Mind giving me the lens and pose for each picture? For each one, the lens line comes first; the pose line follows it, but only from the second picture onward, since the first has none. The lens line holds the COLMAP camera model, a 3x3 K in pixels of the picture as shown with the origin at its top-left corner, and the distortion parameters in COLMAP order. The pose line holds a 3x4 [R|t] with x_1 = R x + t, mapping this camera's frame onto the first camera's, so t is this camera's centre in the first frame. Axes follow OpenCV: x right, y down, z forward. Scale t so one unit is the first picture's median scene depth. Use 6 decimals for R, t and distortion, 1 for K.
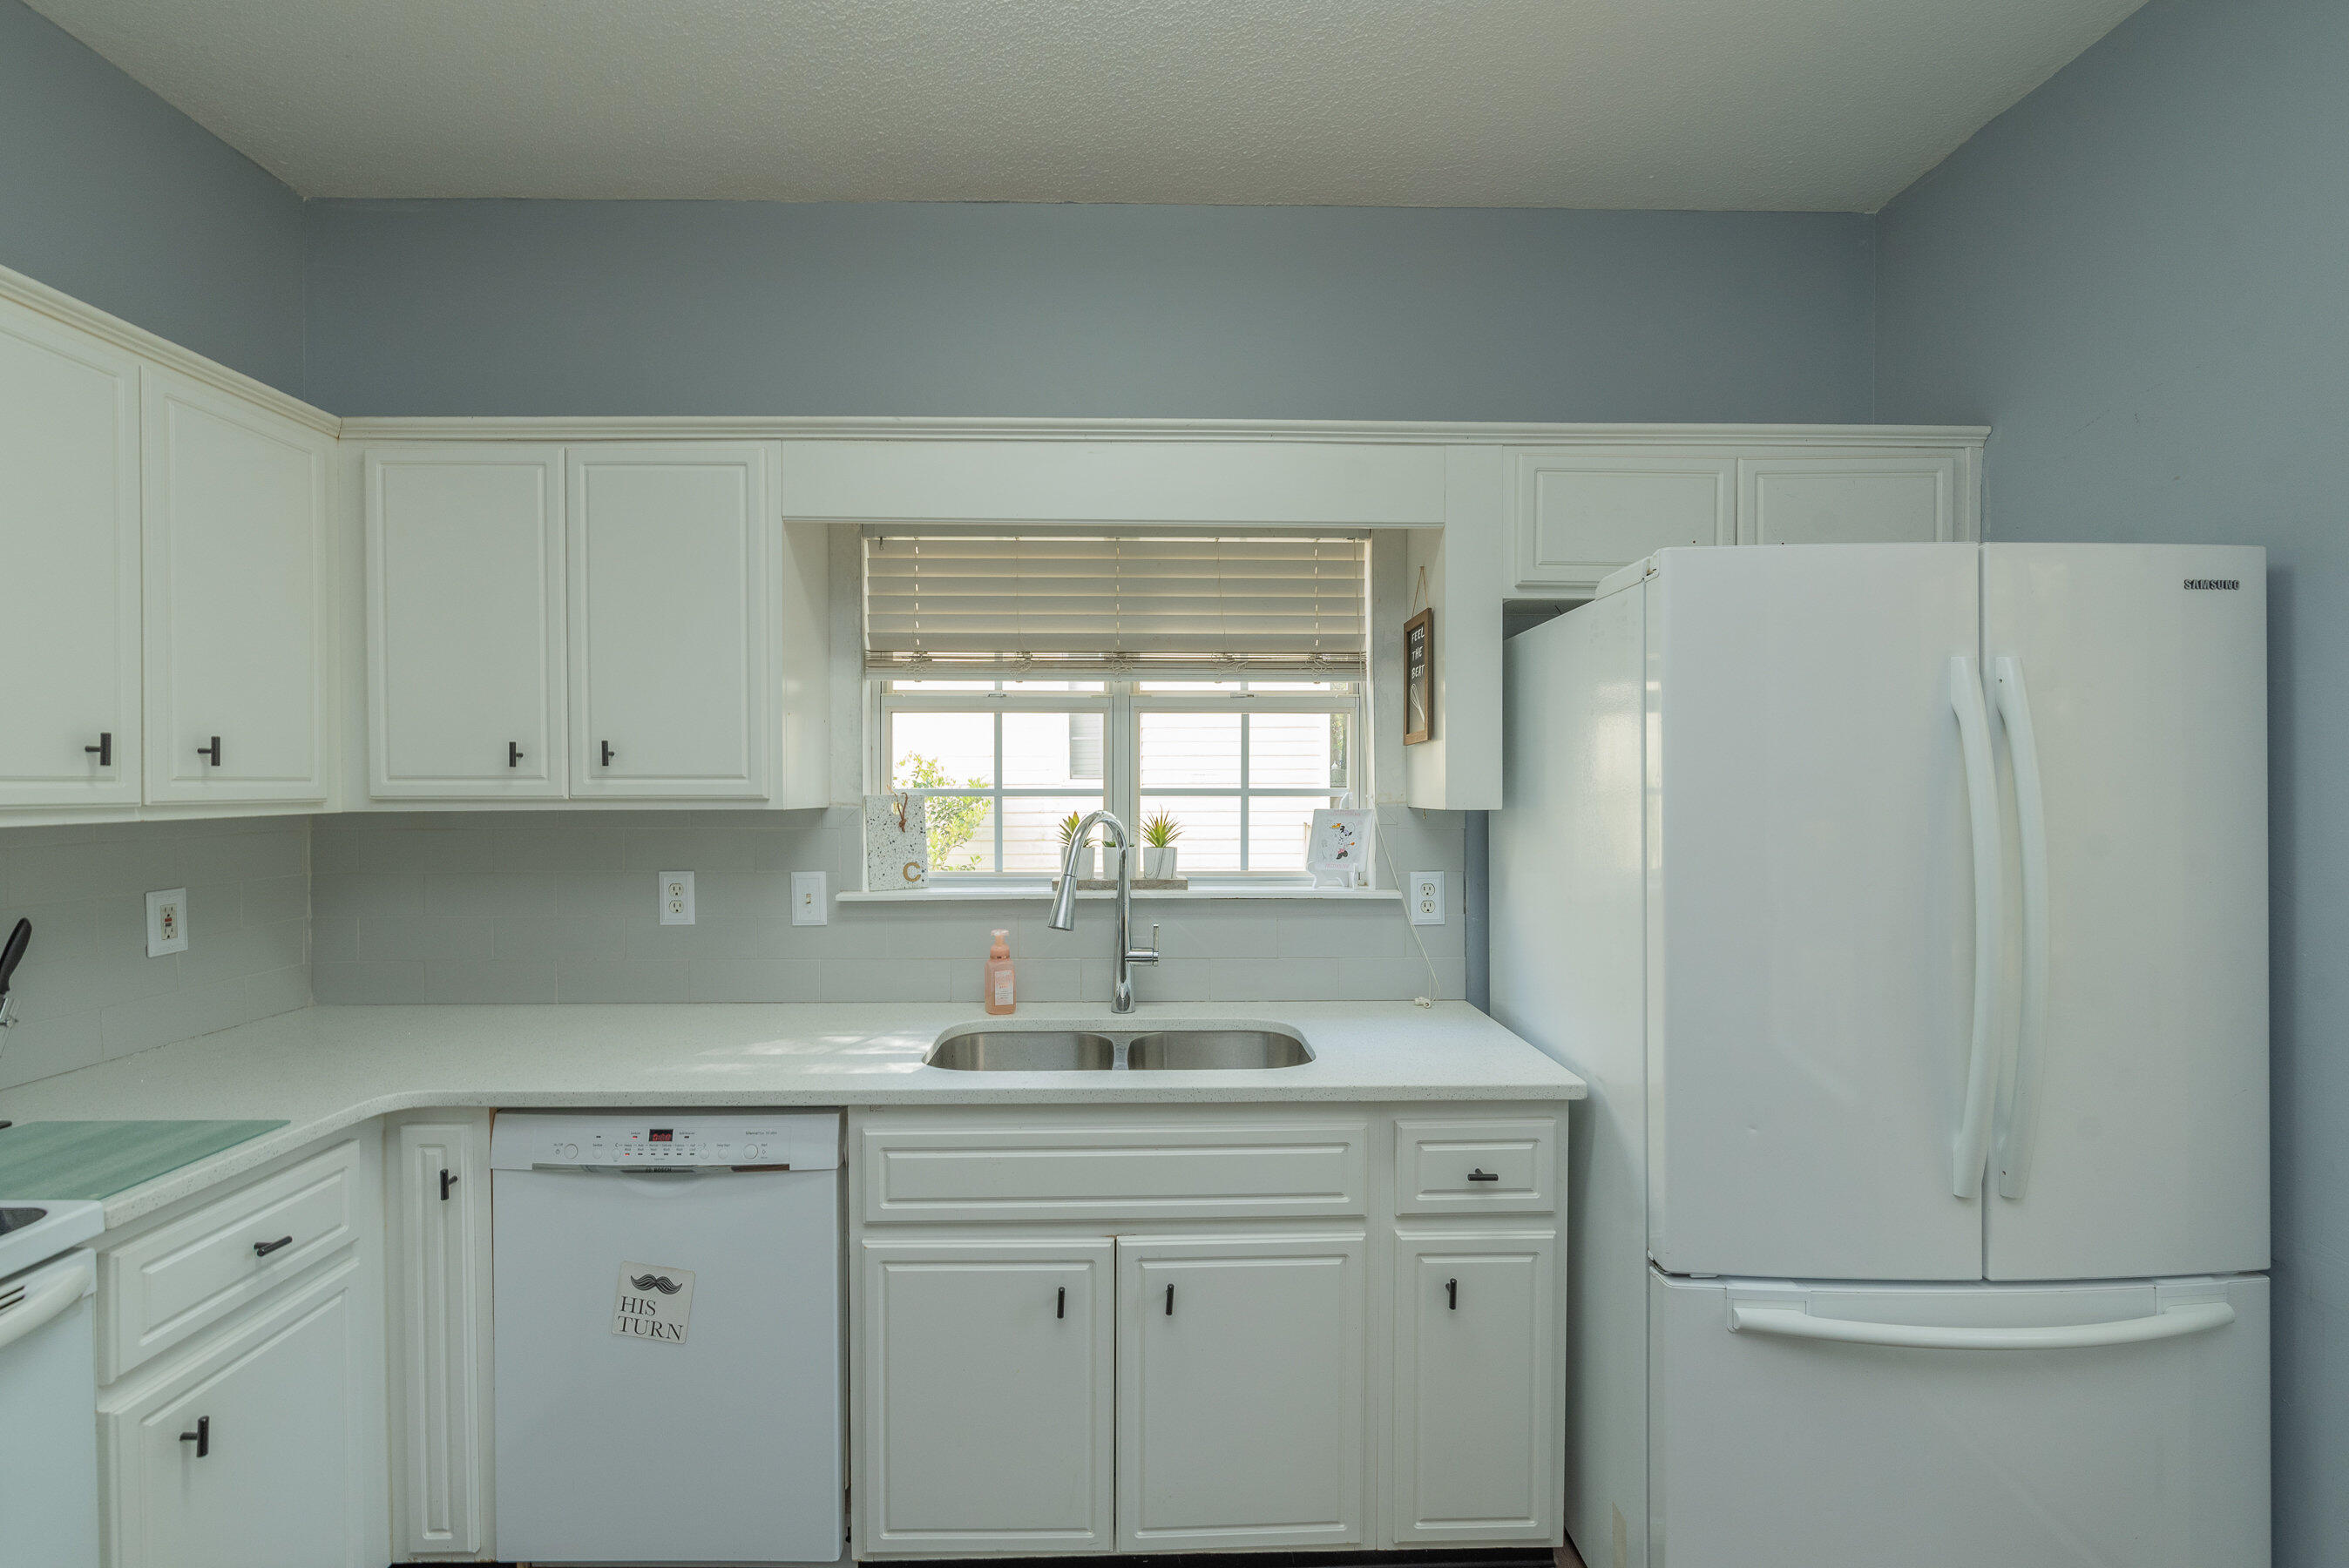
lens RADIAL K [[1018.4, 0, 1172.4], [0, 1018.4, 797.3], [0, 0, 1]] dist [-0.000010, -0.000373]
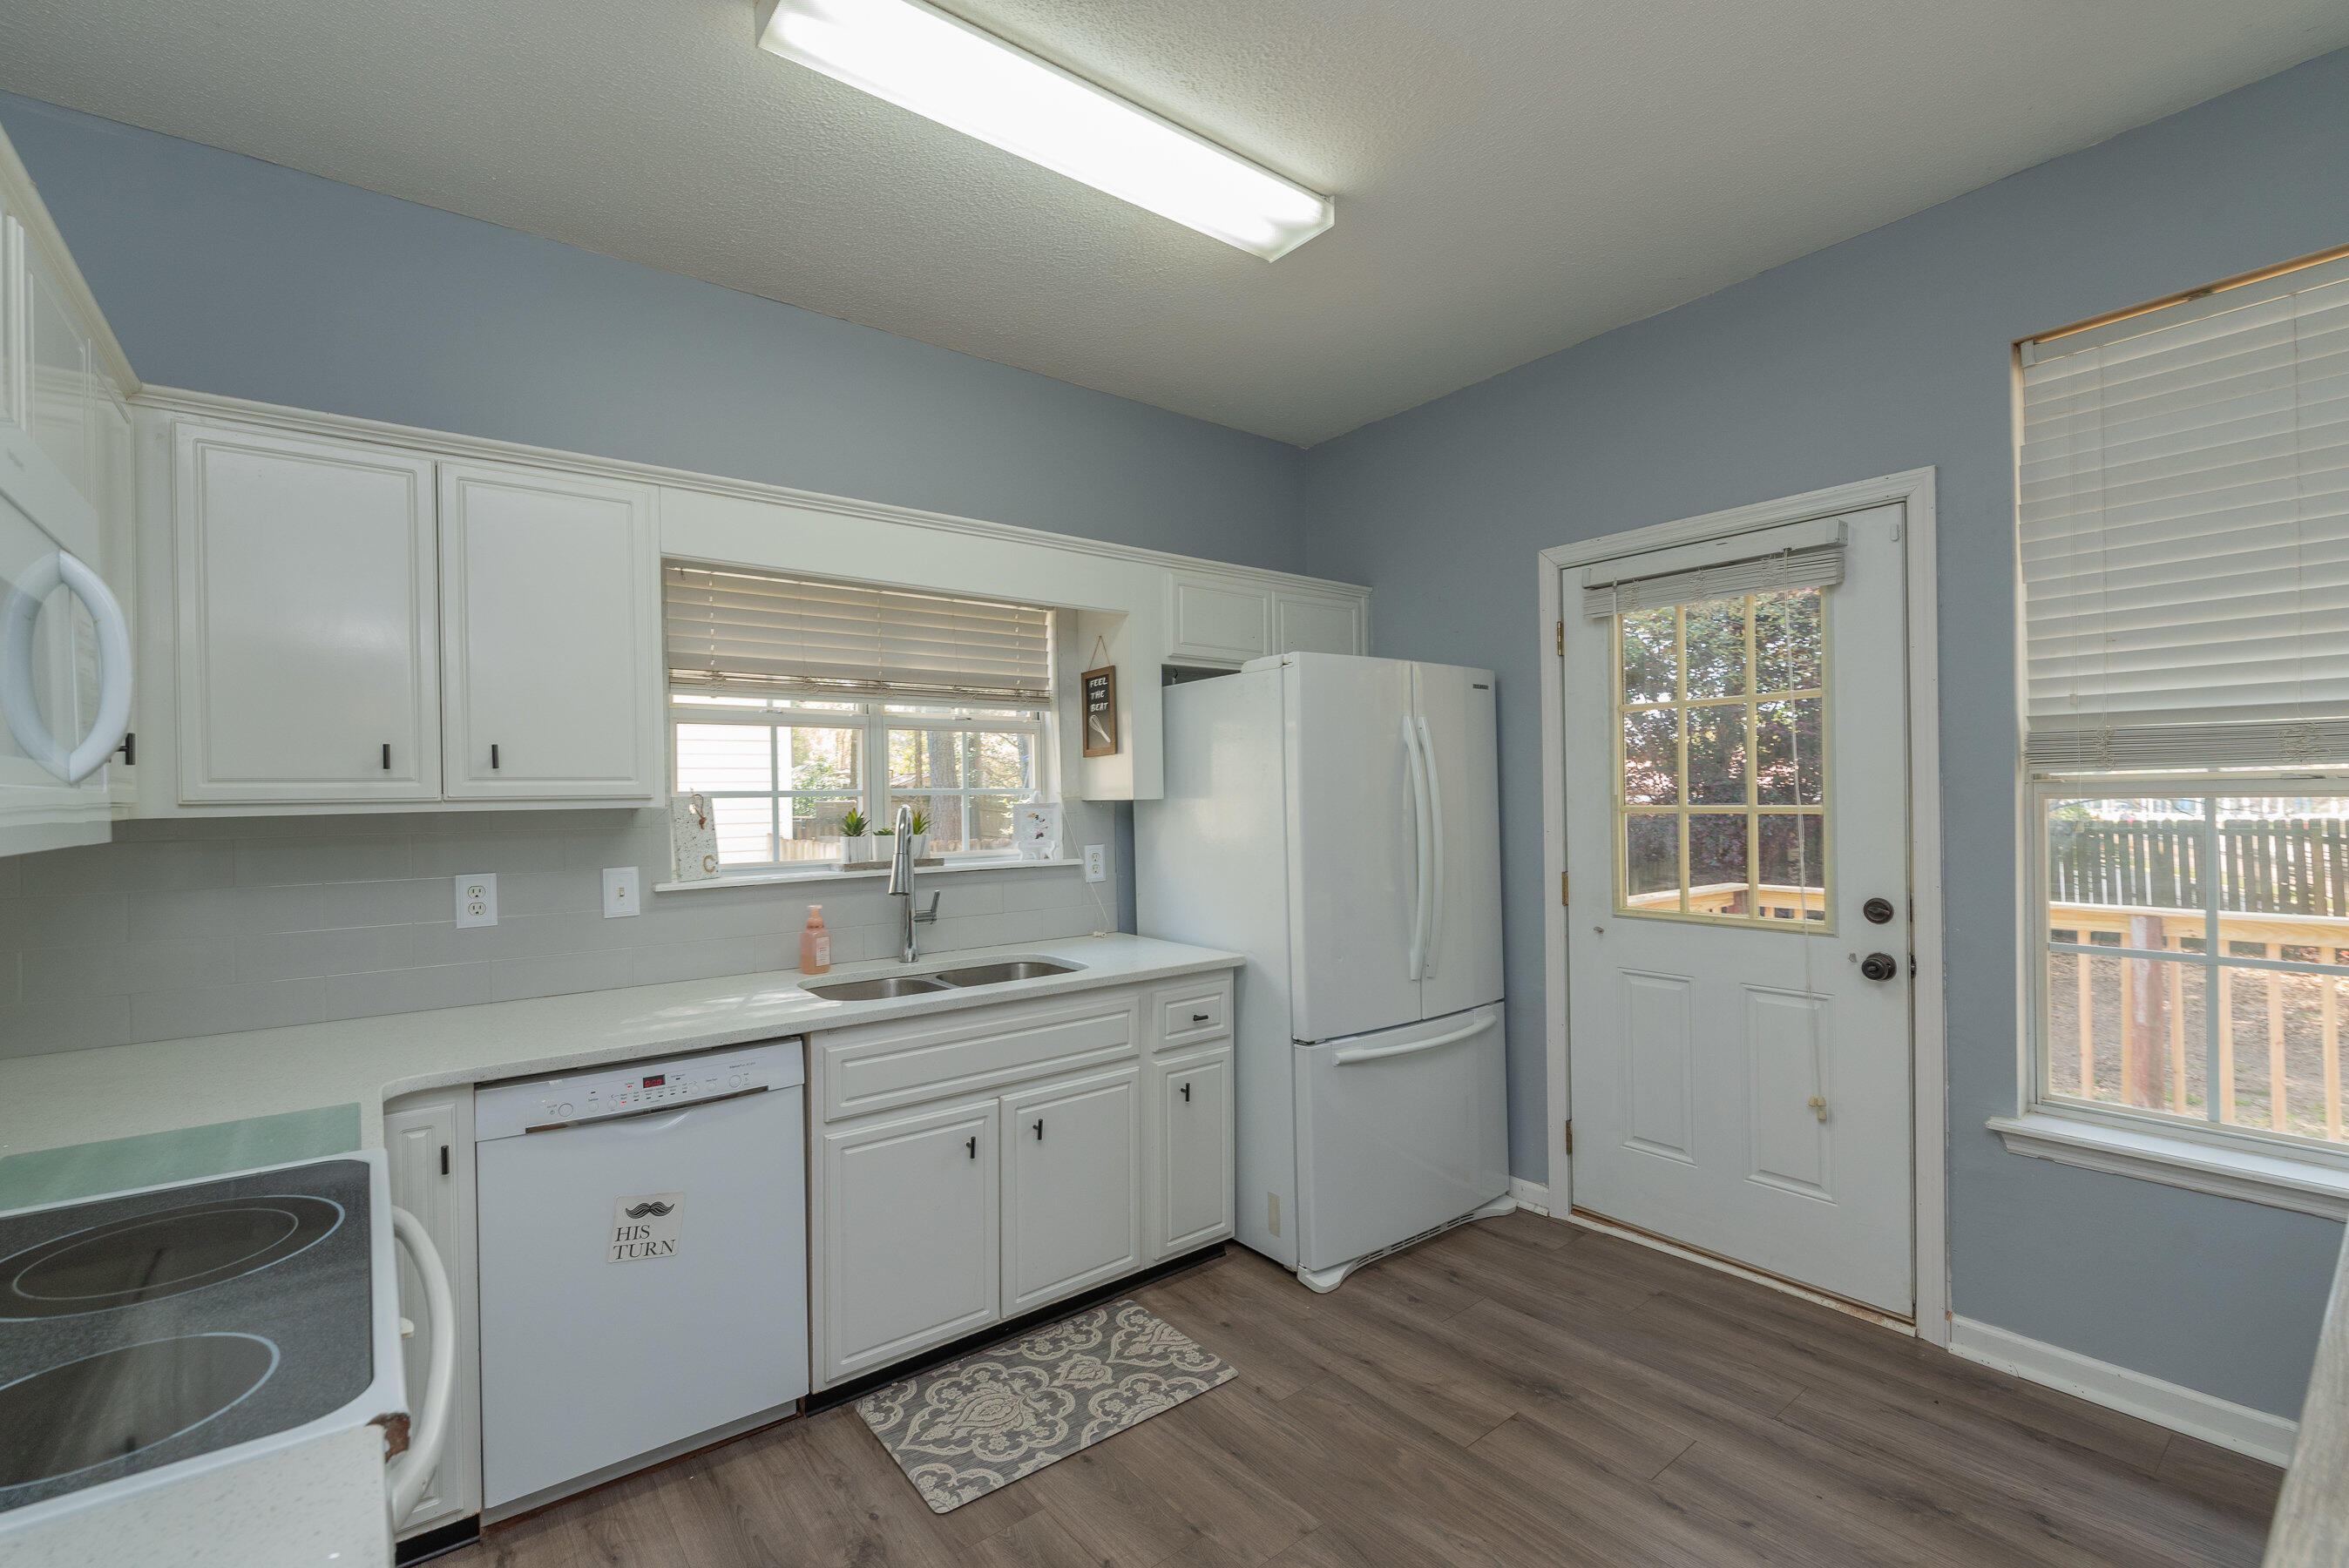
lens RADIAL K [[1018.4, 0, 1159.7], [0, 1018.4, 796.0], [0, 0, 1]] dist [-0.000010, -0.000373]
pose [[0.804370, -0.011854, 0.594011, -0.618171], [0.022601, 0.999688, -0.010655, 0.024568], [-0.593699, 0.021996, 0.804387, -0.254752]]
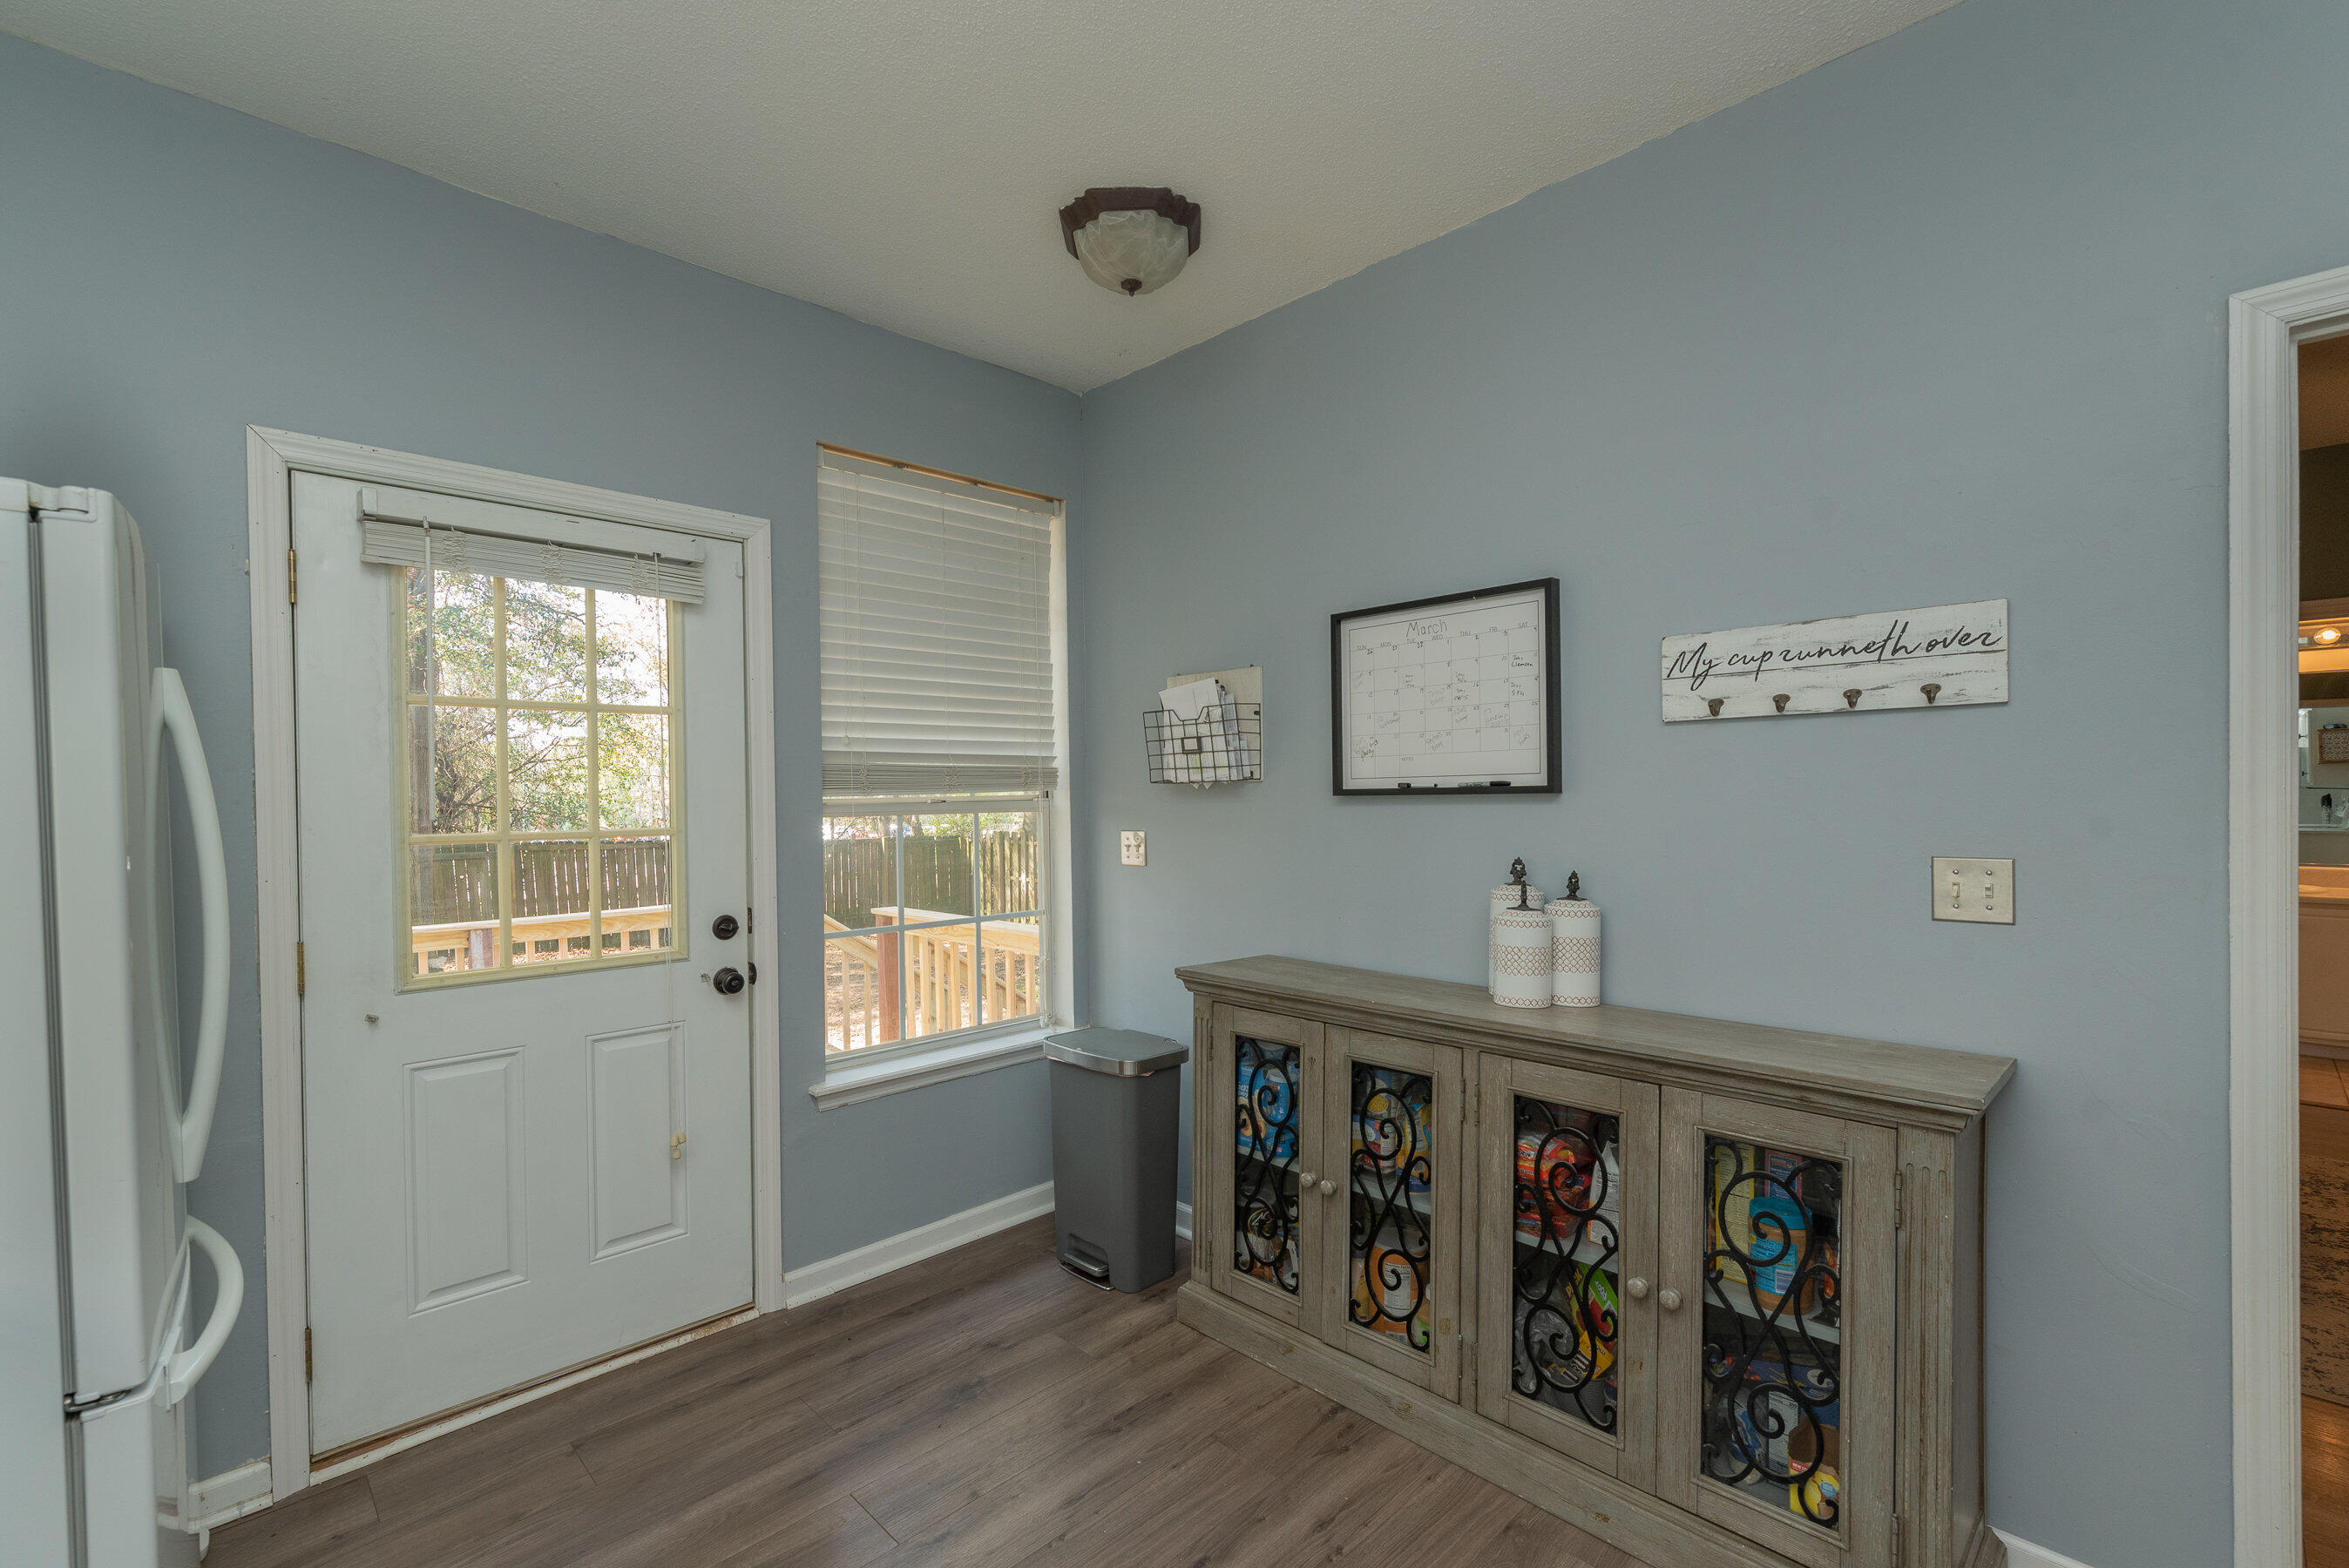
lens RADIAL K [[1018.4, 0, 1172.9], [0, 1018.4, 797.2], [0, 0, 1]] dist [-0.000010, -0.000373]
pose [[-0.682596, 0.004879, 0.730779, -0.505831], [0.021378, 0.999683, 0.013294, 0.000961], [-0.730483, 0.024697, -0.682484, 0.711258]]
